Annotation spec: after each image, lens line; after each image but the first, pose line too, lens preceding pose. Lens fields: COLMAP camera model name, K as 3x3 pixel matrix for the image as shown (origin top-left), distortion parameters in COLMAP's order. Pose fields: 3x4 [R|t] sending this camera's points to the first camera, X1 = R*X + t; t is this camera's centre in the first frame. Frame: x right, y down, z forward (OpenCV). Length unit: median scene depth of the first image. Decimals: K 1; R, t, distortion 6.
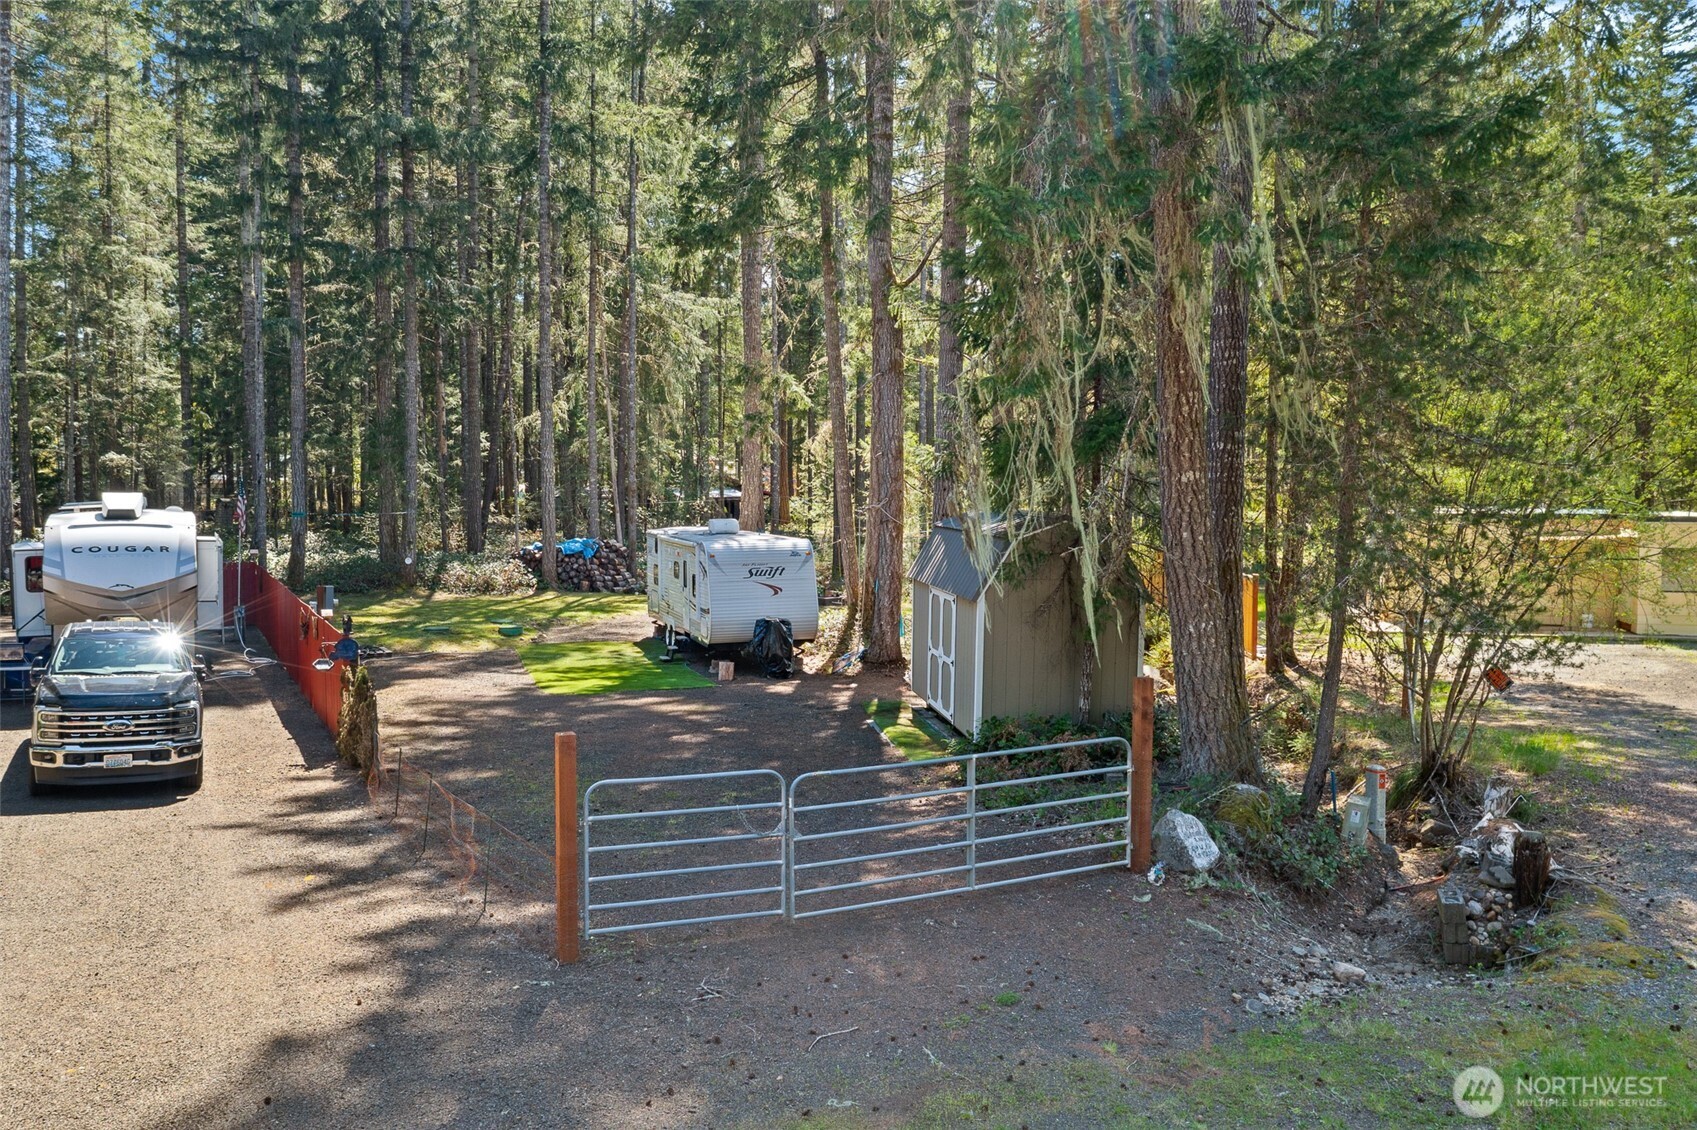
lens RADIAL K [[1338.3, 0, 842.5], [0, 1338.3, 558.0], [0, 0, 1]] dist [-0.000785, -0.005091]
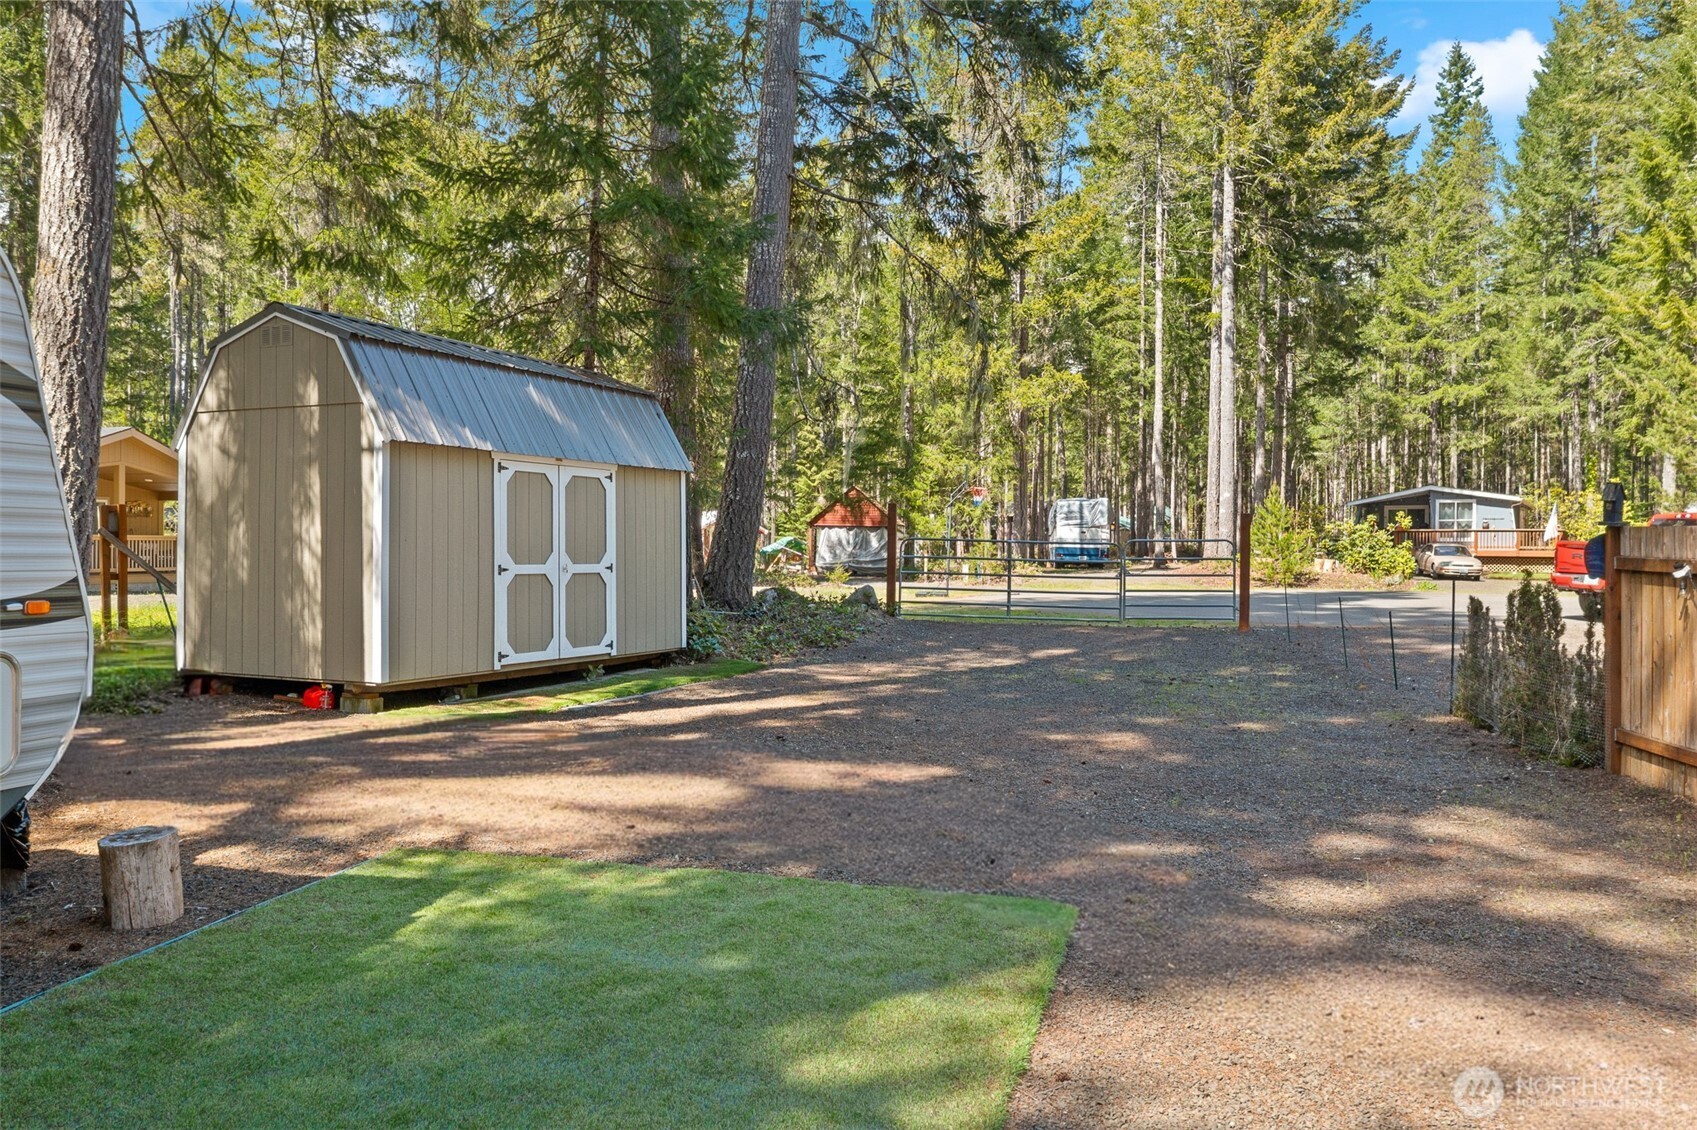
lens RADIAL K [[1346.2, 0, 851.4], [0, 1346.2, 564.7], [0, 0, 1]] dist [-0.024680, 0.000628]
pose [[-0.844617, -0.015089, 0.535158, -0.176513], [0.020941, 0.997907, 0.061187, 0.016489], [-0.534961, 0.062887, -0.842533, 0.679899]]
